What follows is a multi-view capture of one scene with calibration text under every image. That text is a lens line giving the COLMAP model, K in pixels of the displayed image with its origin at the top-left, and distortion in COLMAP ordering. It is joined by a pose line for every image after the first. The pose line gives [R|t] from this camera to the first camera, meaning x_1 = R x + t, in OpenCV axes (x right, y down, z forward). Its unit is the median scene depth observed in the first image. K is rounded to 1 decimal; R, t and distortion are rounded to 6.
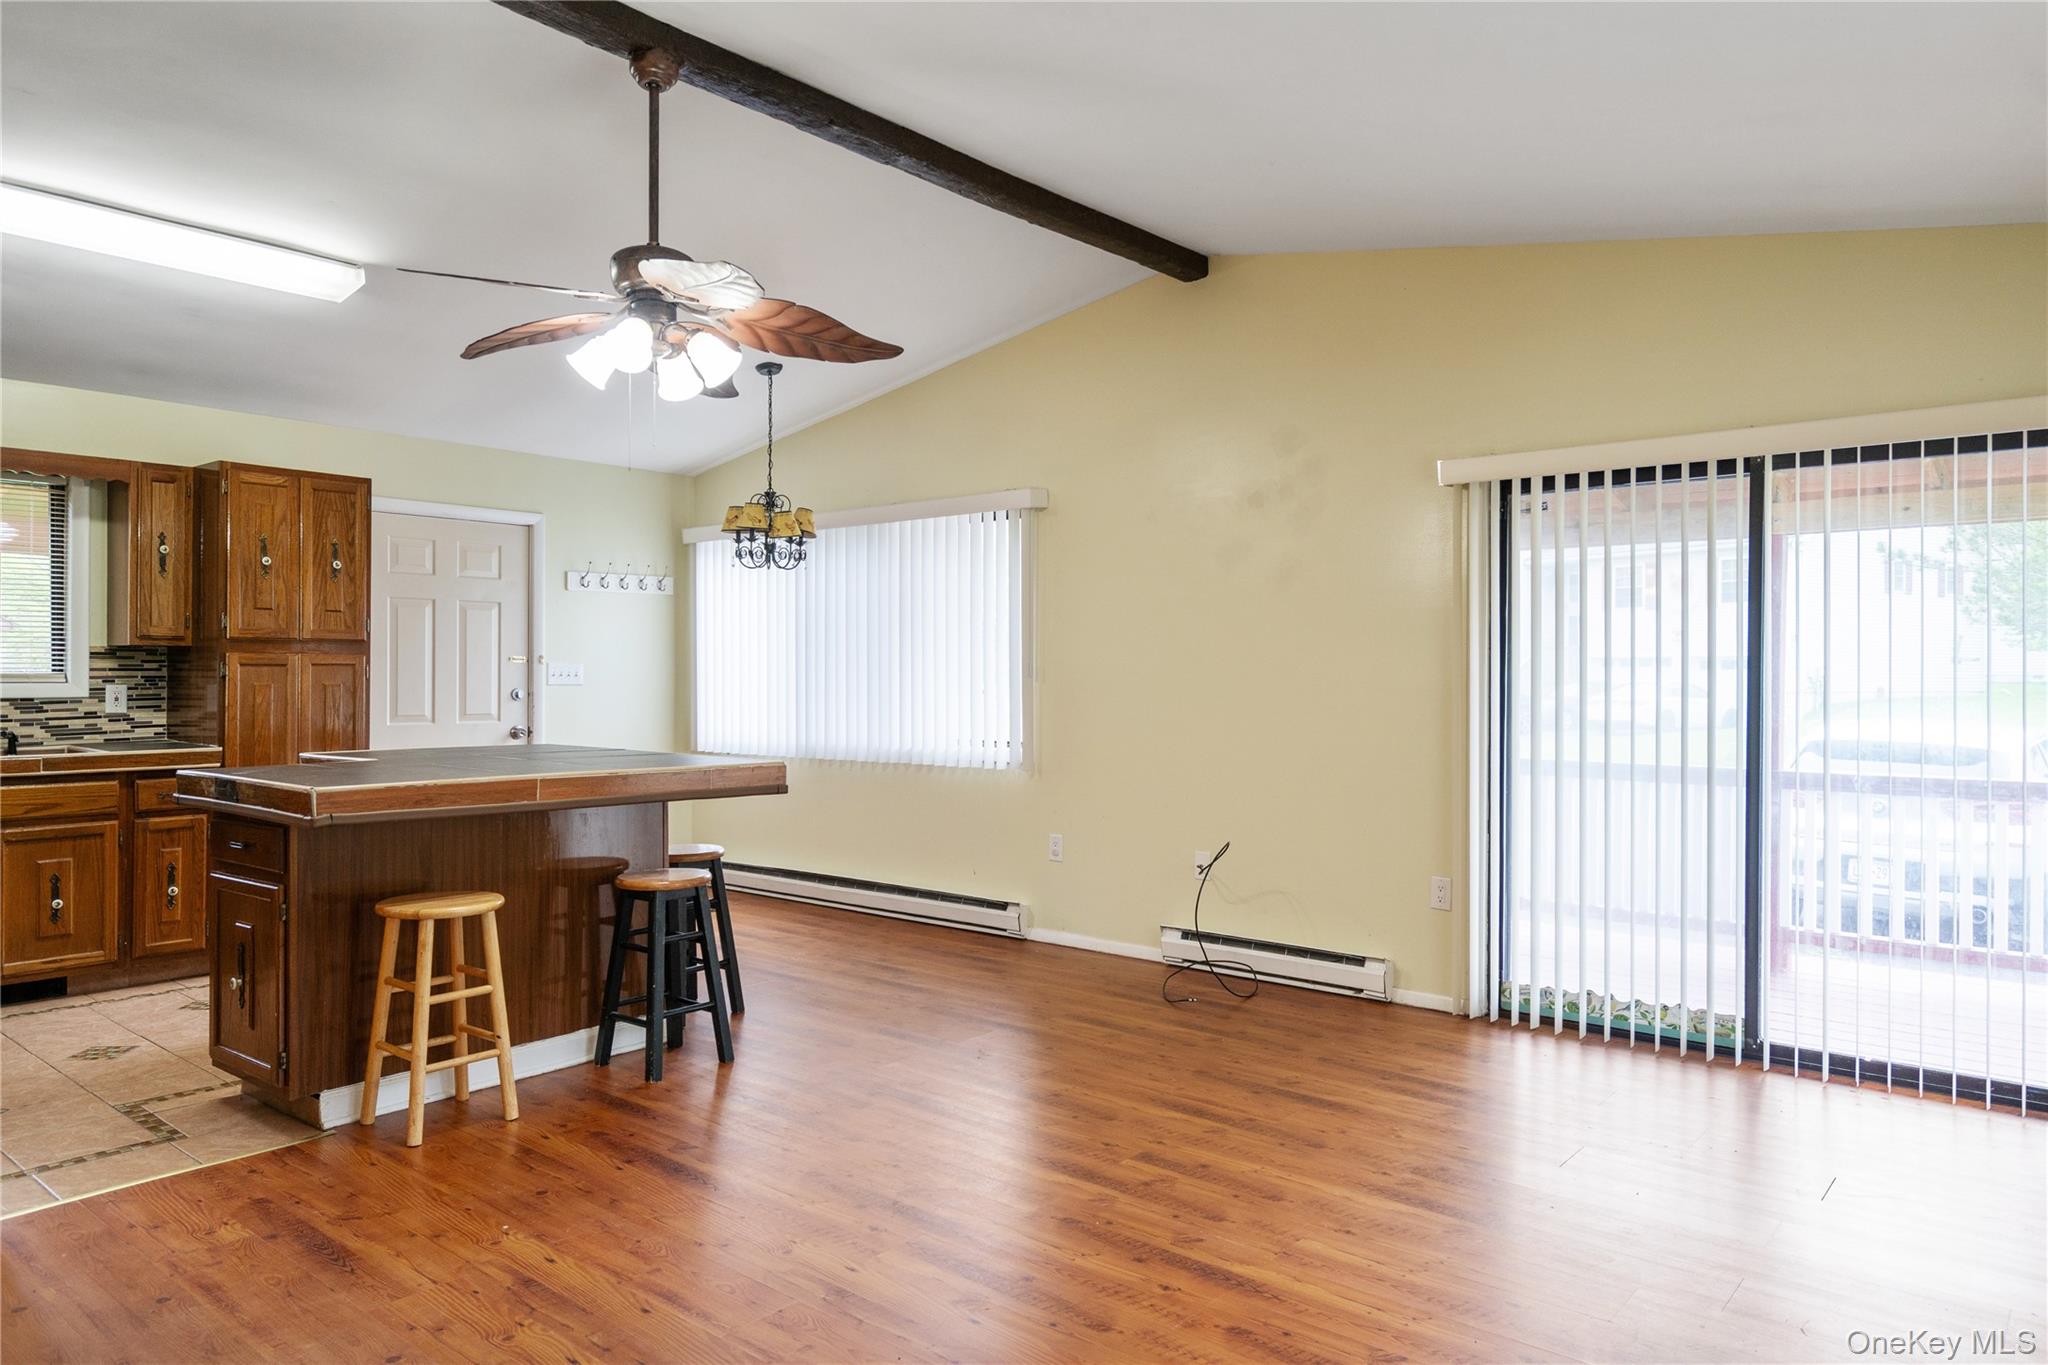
lens RADIAL K [[1325.9, 0, 1019.4], [0, 1325.9, 675.9], [0, 0, 1]] dist [0.005599, 0.001843]
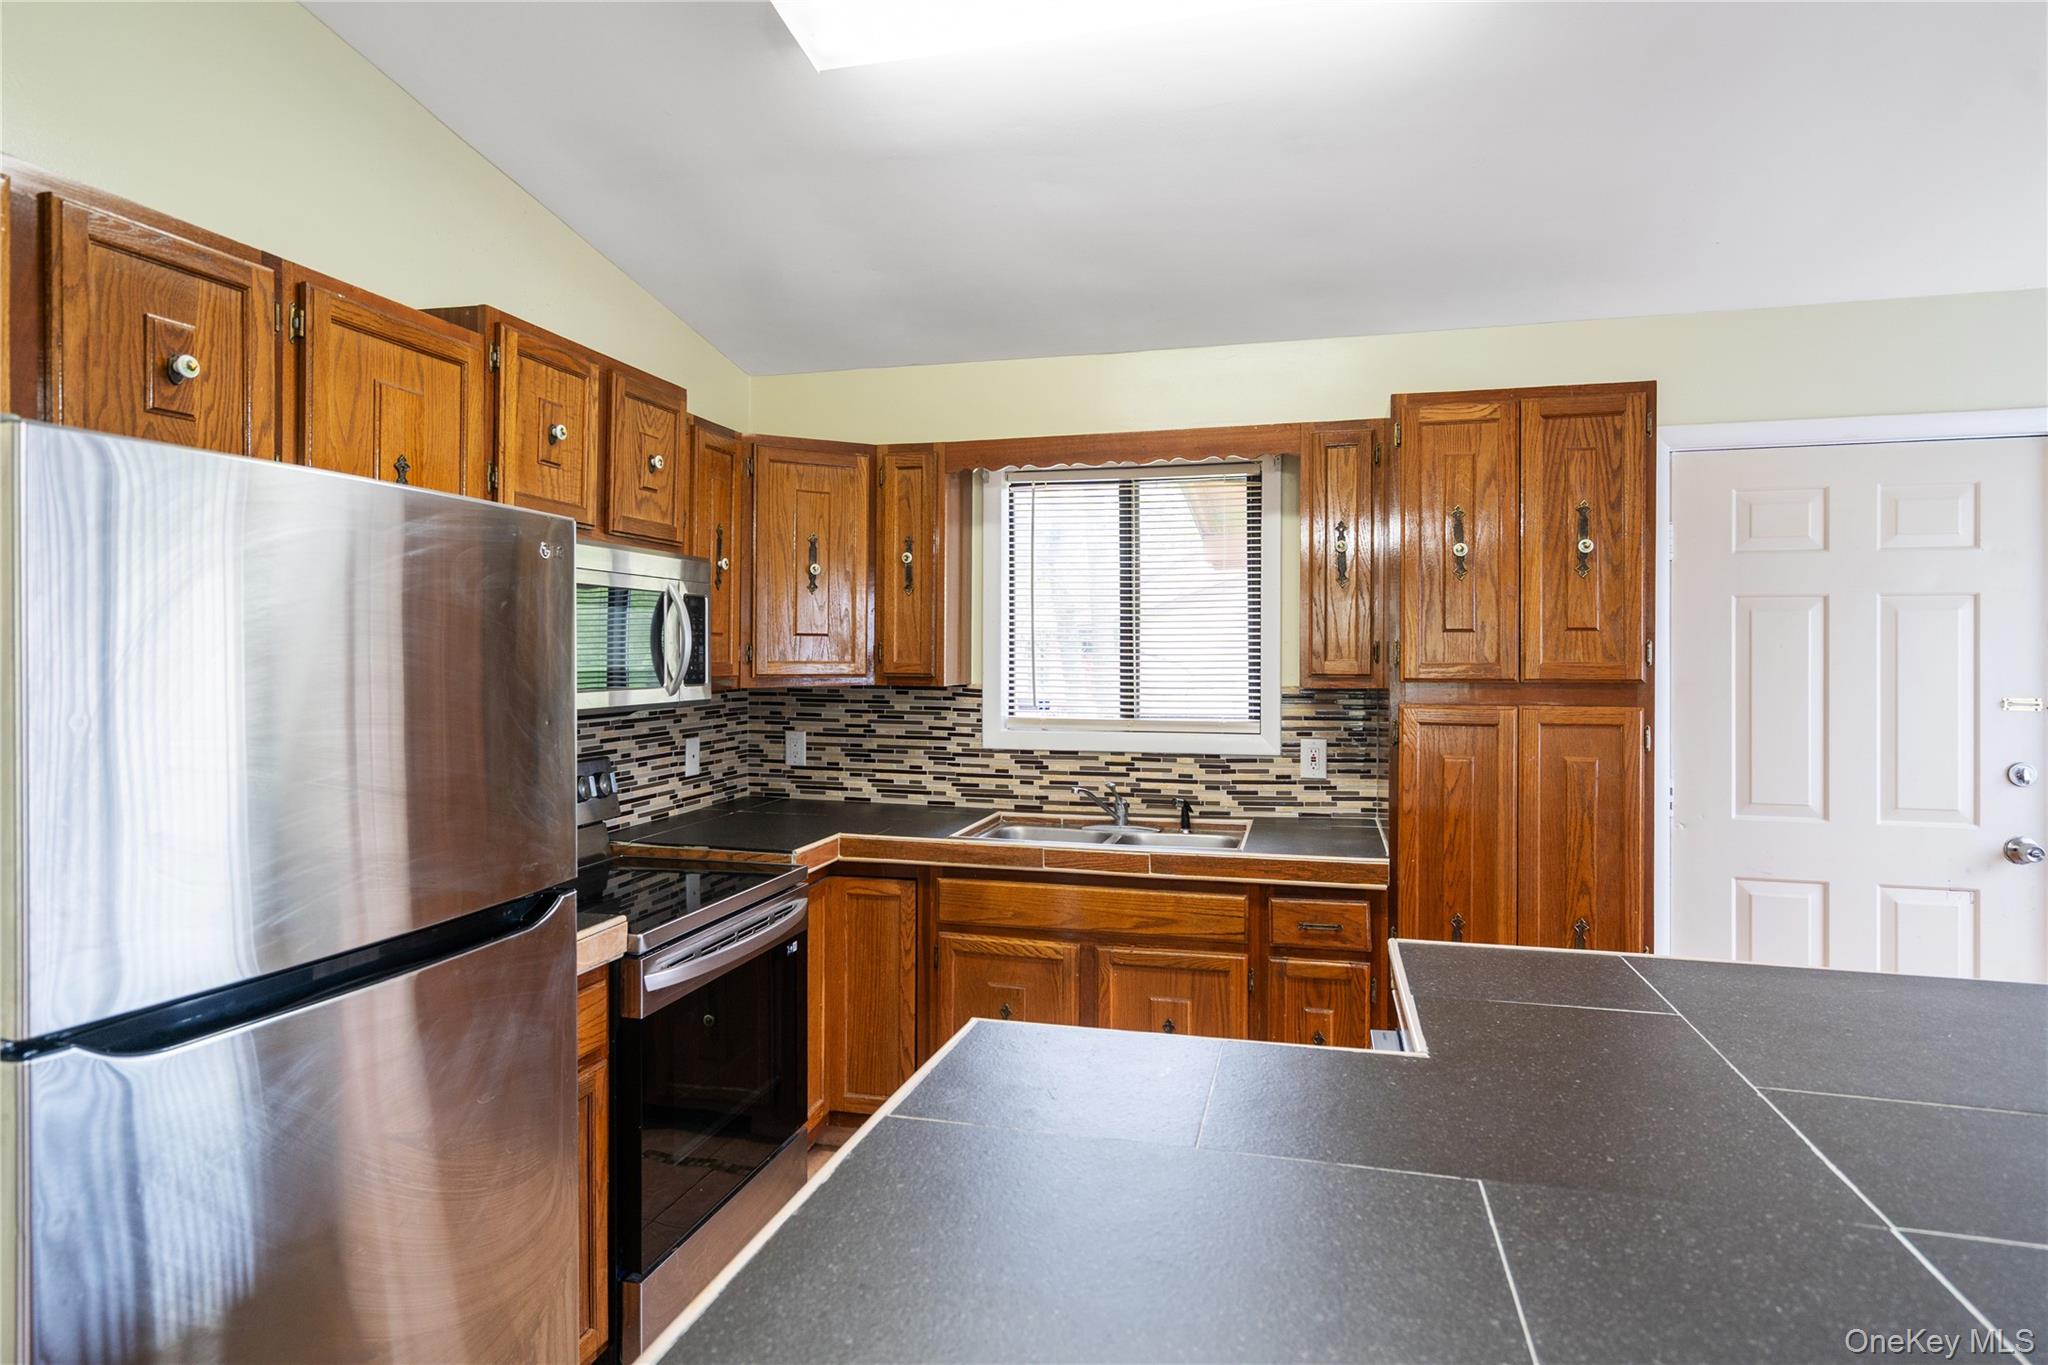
lens RADIAL K [[1120.3, 0, 1021.4], [0, 1120.3, 654.9], [0, 0, 1]] dist [0.002127, 0.000483]
pose [[0.425907, -0.005057, -0.904753, -0.196914], [-0.000717, 0.999982, -0.005927, -0.036194], [0.904767, 0.003173, 0.425896, 0.605269]]
